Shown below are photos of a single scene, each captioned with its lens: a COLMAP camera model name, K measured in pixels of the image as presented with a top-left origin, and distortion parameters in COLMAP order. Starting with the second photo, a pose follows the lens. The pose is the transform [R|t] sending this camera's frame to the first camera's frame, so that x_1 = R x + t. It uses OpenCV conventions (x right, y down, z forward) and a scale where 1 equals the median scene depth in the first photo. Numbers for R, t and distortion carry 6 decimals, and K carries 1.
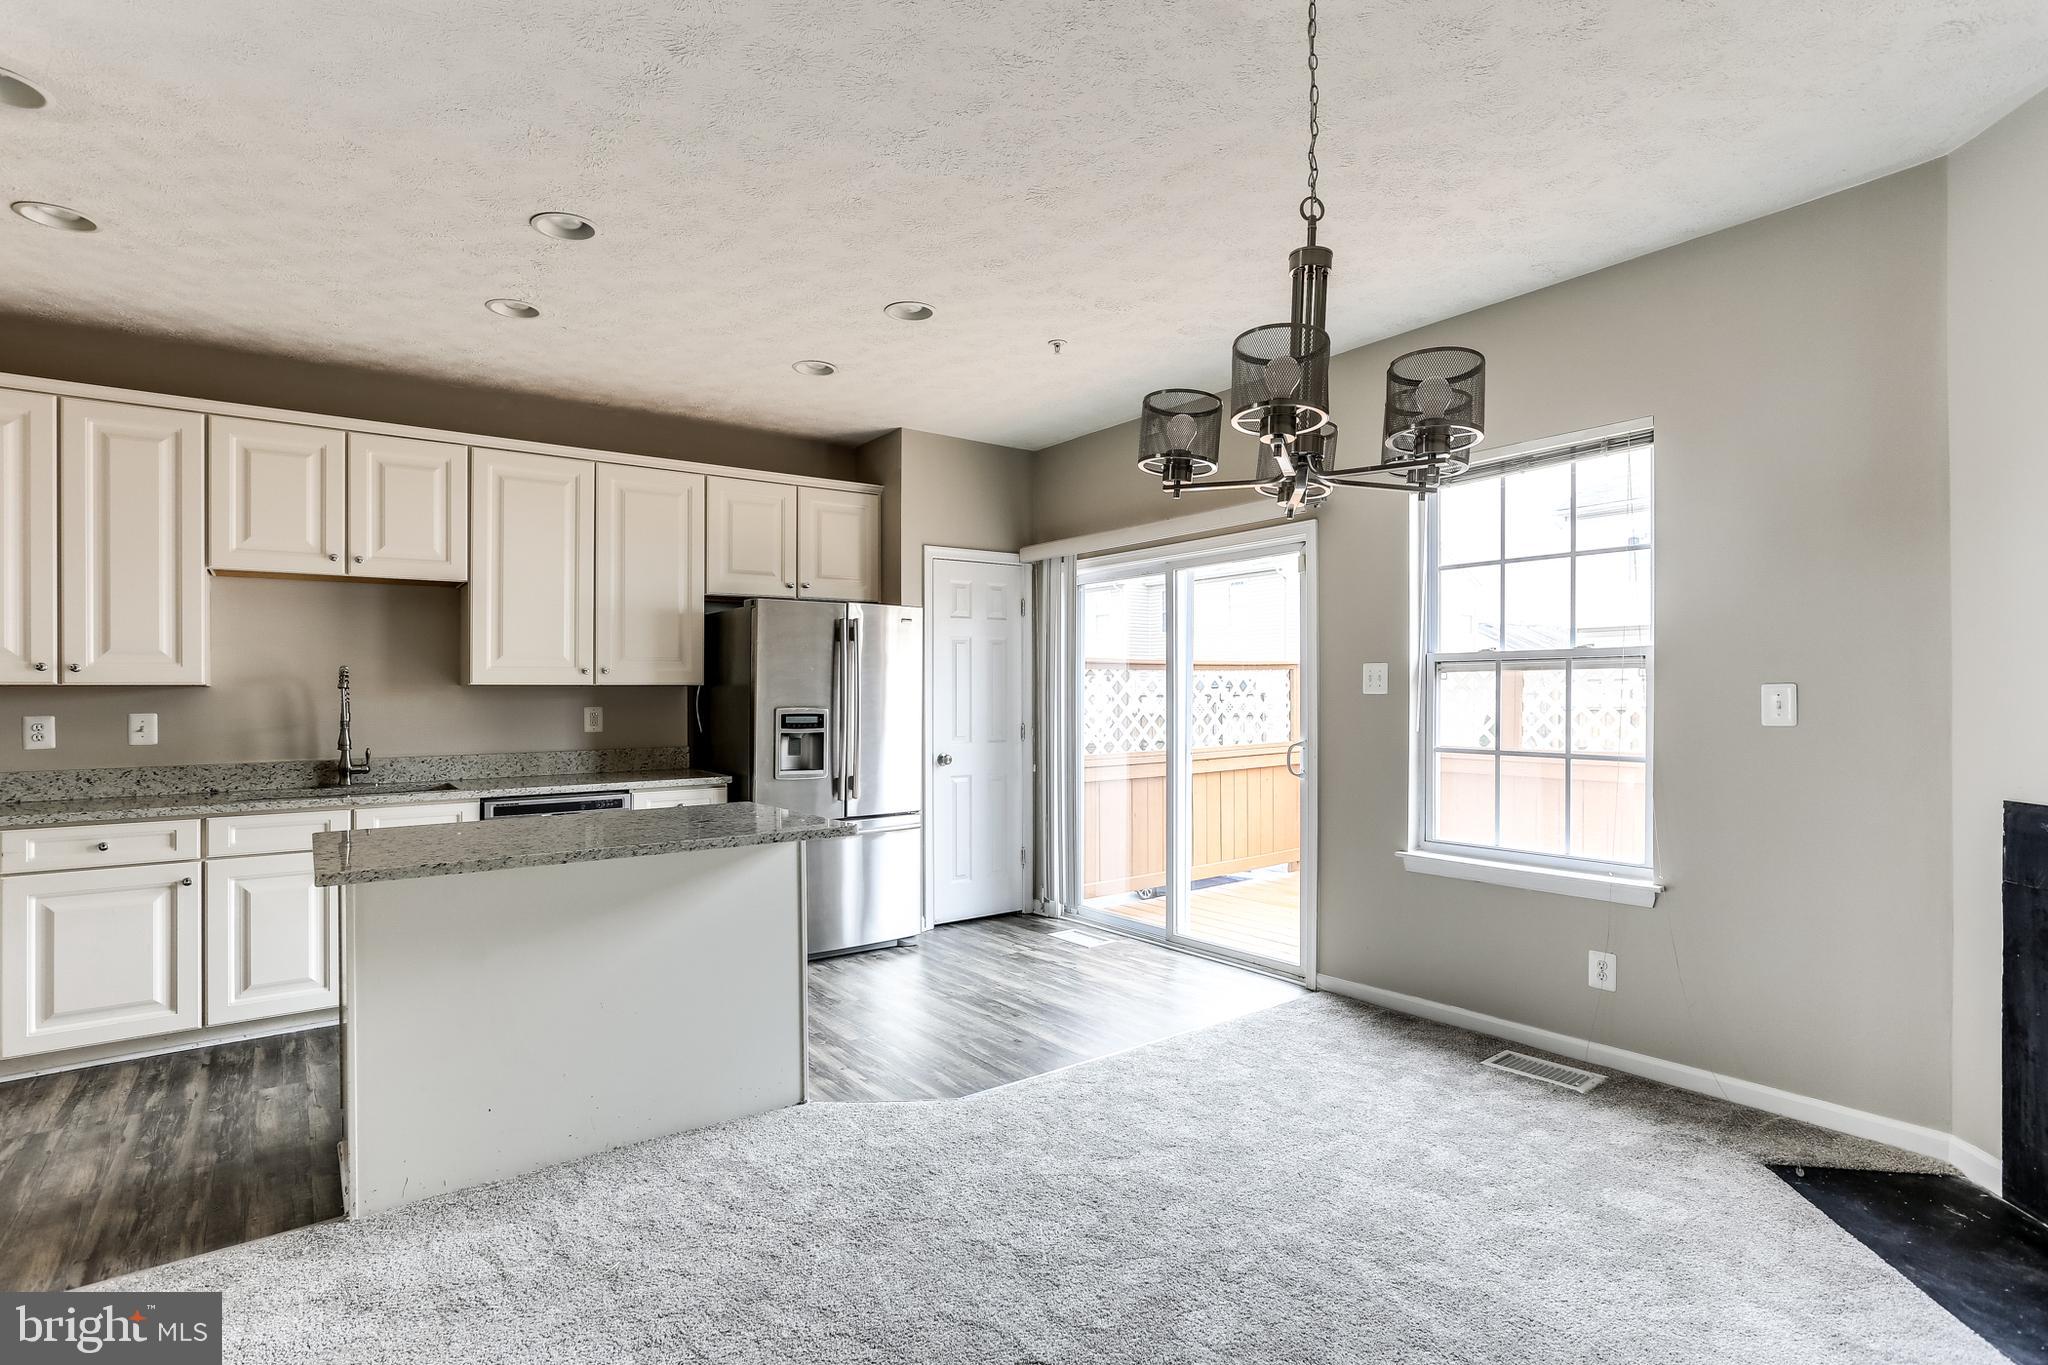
lens RADIAL K [[1005.4, 0, 1022.9], [0, 1005.4, 687.1], [0, 0, 1]] dist [-0.030561, 0.015899]
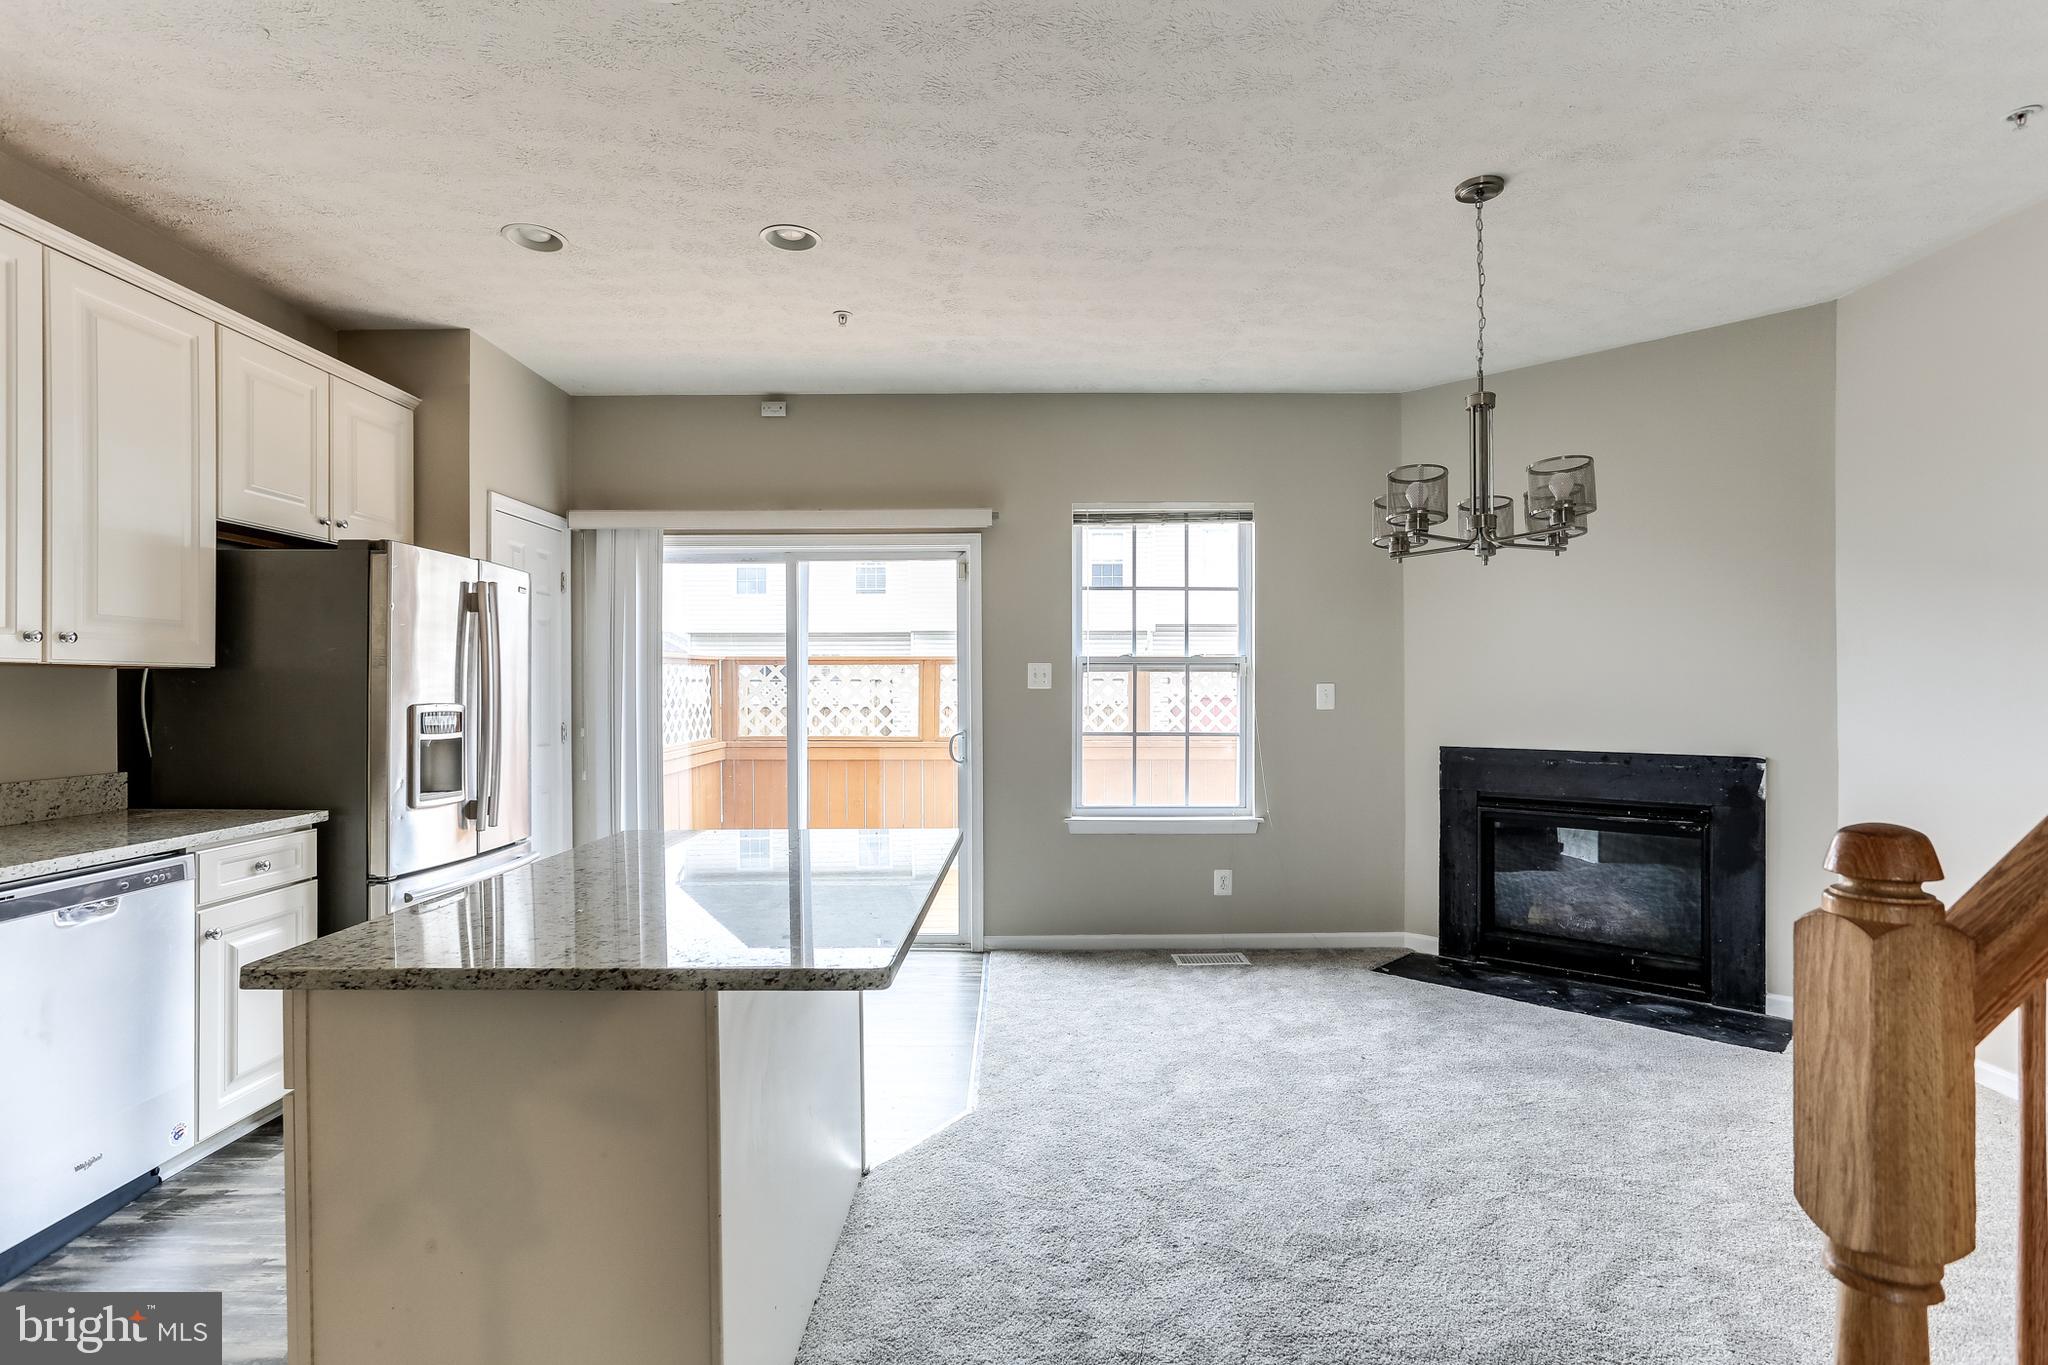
lens RADIAL K [[1005.4, 0, 1049.3], [0, 1005.4, 686.1], [0, 0, 1]] dist [-0.030561, 0.015899]
pose [[0.591880, 0.009263, 0.805973, -0.597514], [-0.007280, 0.999955, -0.006147, 0.010571], [-0.805993, -0.002229, 0.591921, 0.283794]]
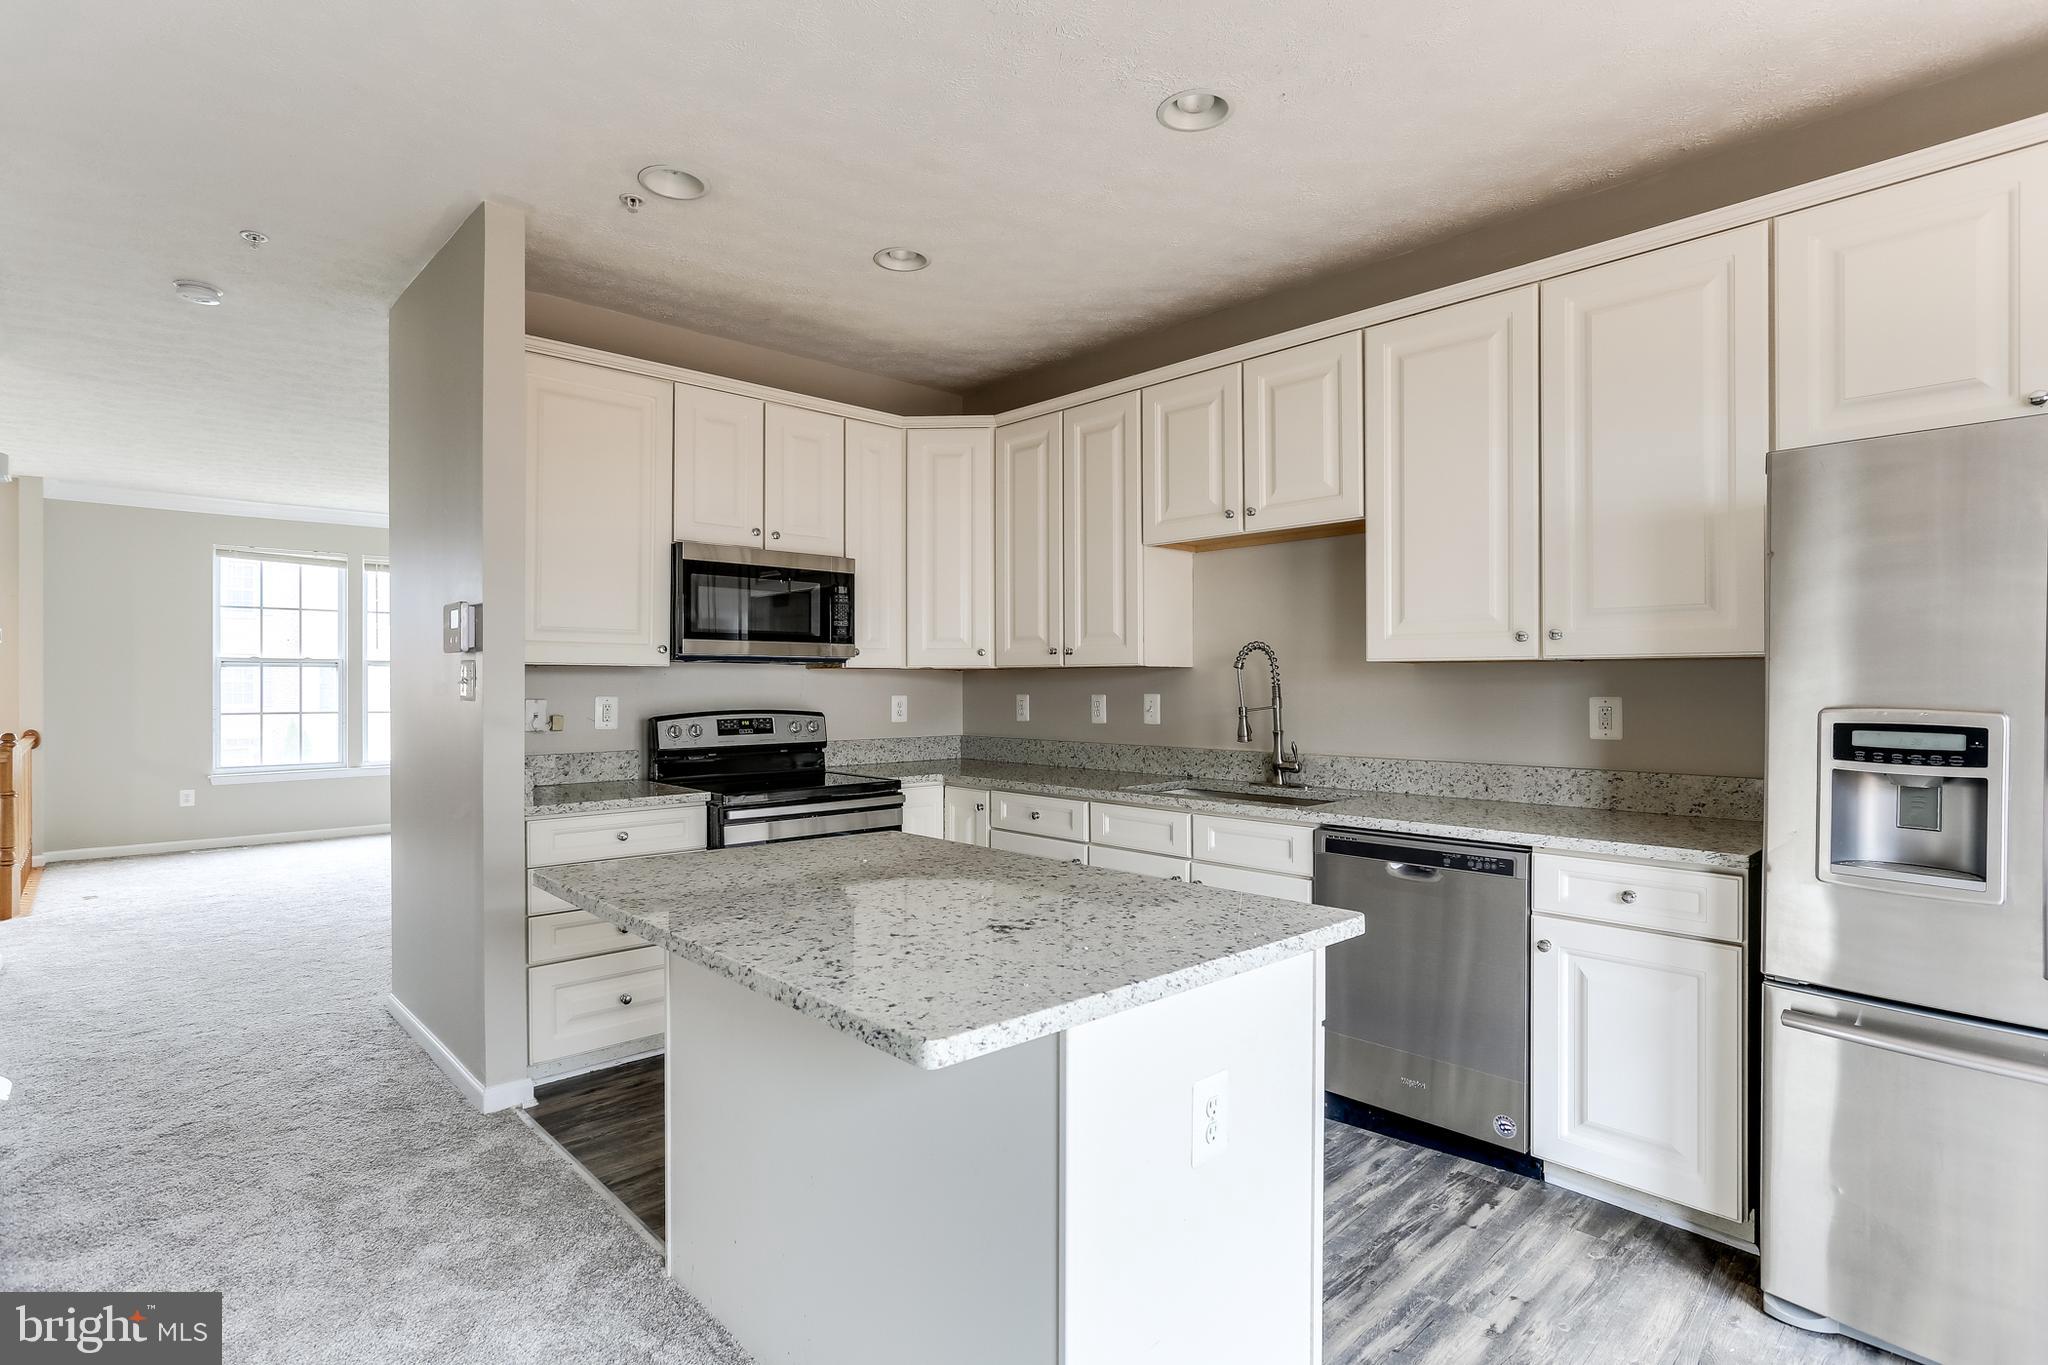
lens RADIAL K [[1005.4, 0, 1043.4], [0, 1005.4, 678.1], [0, 0, 1]] dist [-0.030561, 0.015899]
pose [[0.116745, 0.002116, -0.993160, 0.135992], [0.006710, 0.999973, 0.002919, 0.005498], [0.993139, -0.007005, 0.116727, 0.711338]]
